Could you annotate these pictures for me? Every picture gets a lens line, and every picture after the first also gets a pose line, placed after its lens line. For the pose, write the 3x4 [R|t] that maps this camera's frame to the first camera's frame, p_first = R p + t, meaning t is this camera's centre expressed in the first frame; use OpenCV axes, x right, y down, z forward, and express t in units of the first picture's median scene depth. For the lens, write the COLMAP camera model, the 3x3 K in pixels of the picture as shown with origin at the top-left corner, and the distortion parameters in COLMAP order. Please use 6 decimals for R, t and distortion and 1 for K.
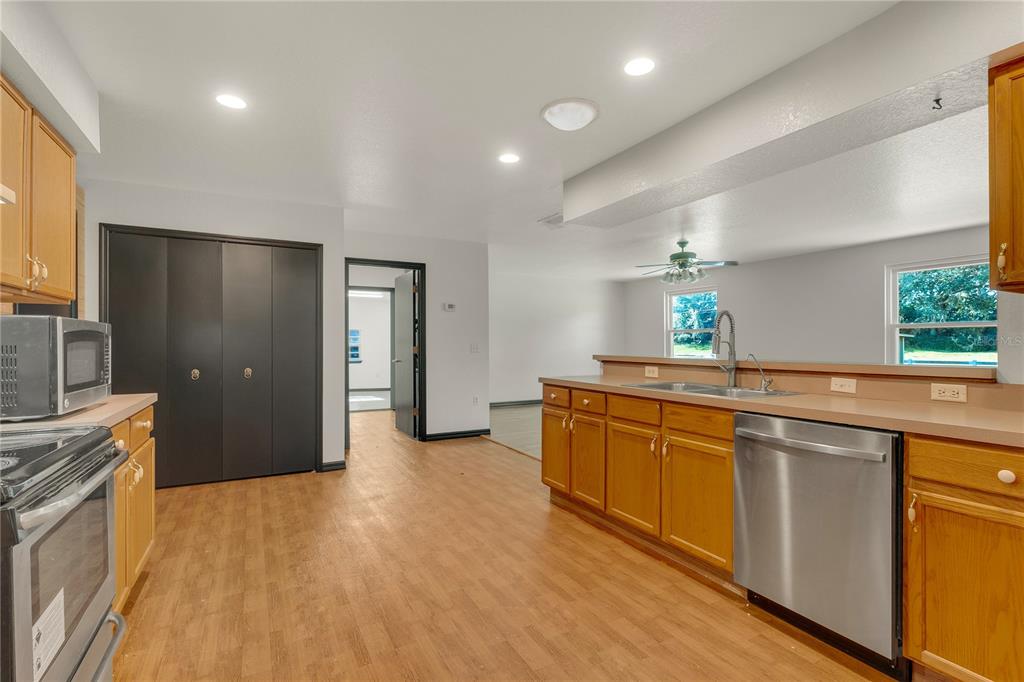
lens RADIAL K [[492.6, 0, 514.5], [0, 492.6, 343.7], [0, 0, 1]] dist [0.005562, 0.000765]
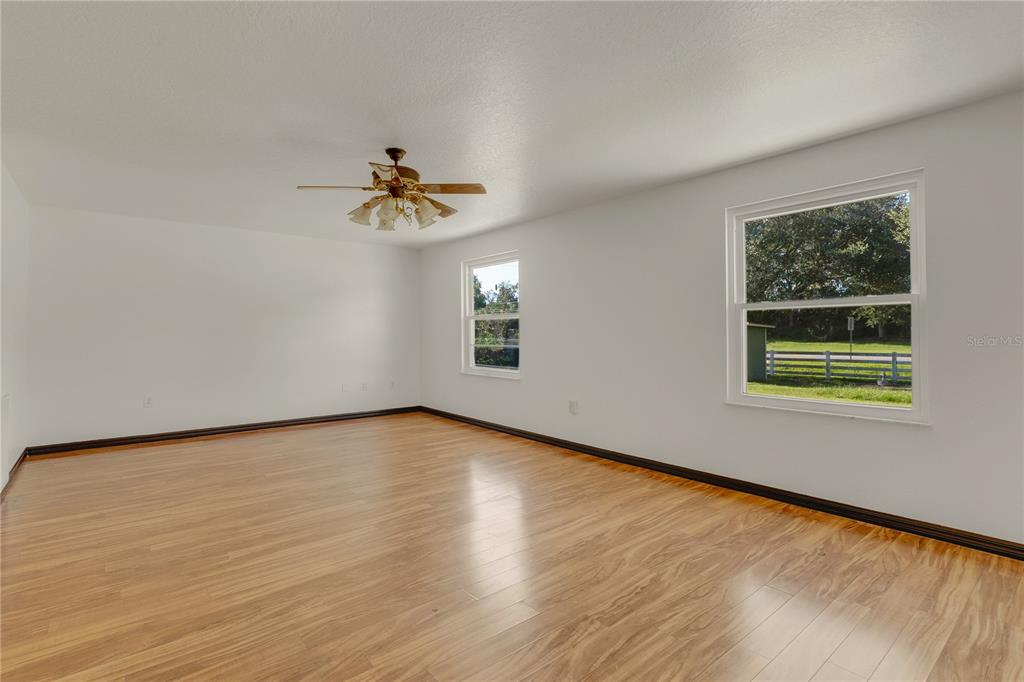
lens RADIAL K [[492.6, 0, 511.9], [0, 492.6, 337.6], [0, 0, 1]] dist [0.005562, 0.000765]
pose [[0.983025, -0.005412, 0.183392, 0.119598], [0.005280, 0.999985, 0.001210, 0.002447], [-0.183396, -0.000221, 0.983039, 0.137391]]
